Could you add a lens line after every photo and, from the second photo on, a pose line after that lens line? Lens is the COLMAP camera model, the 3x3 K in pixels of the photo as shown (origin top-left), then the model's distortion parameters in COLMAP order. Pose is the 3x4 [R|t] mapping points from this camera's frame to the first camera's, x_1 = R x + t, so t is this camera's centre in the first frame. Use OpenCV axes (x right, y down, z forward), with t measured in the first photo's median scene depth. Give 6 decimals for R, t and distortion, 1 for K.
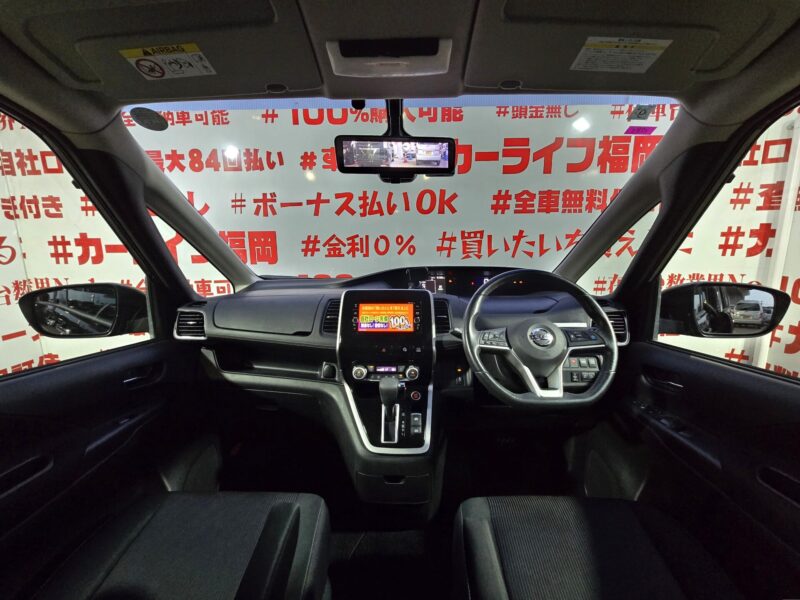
lens RADIAL K [[314.7, 0, 405.3], [0, 314.7, 304.4], [0, 0, 1]] dist [-0.000373, 0.000041]
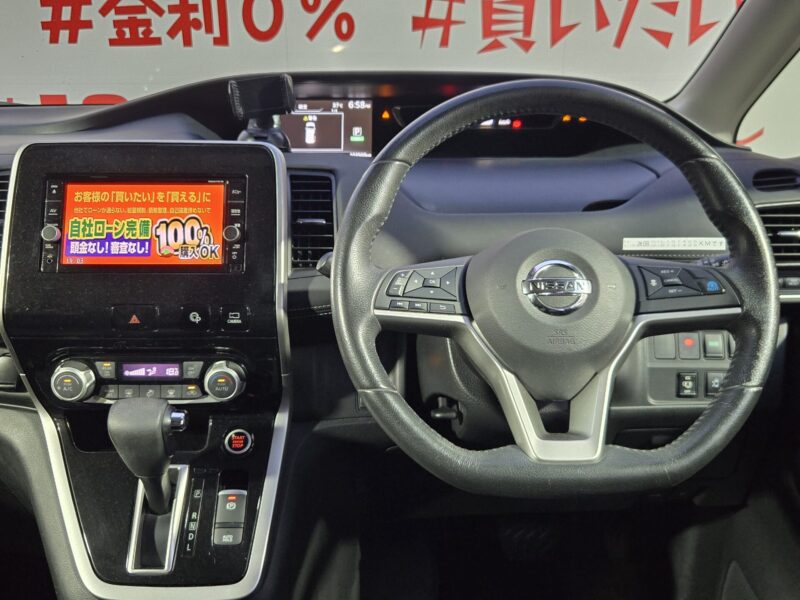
lens RADIAL K [[772.6, 0, 400.0], [0, 772.6, 300.0], [0, 0, 1]] dist [0.018849, 0.000166]
pose [[0.999777, -0.004375, 0.020673, 0.202357], [0.000912, 0.986355, 0.164631, -0.016355], [-0.021111, -0.164575, 0.986139, 0.147021]]
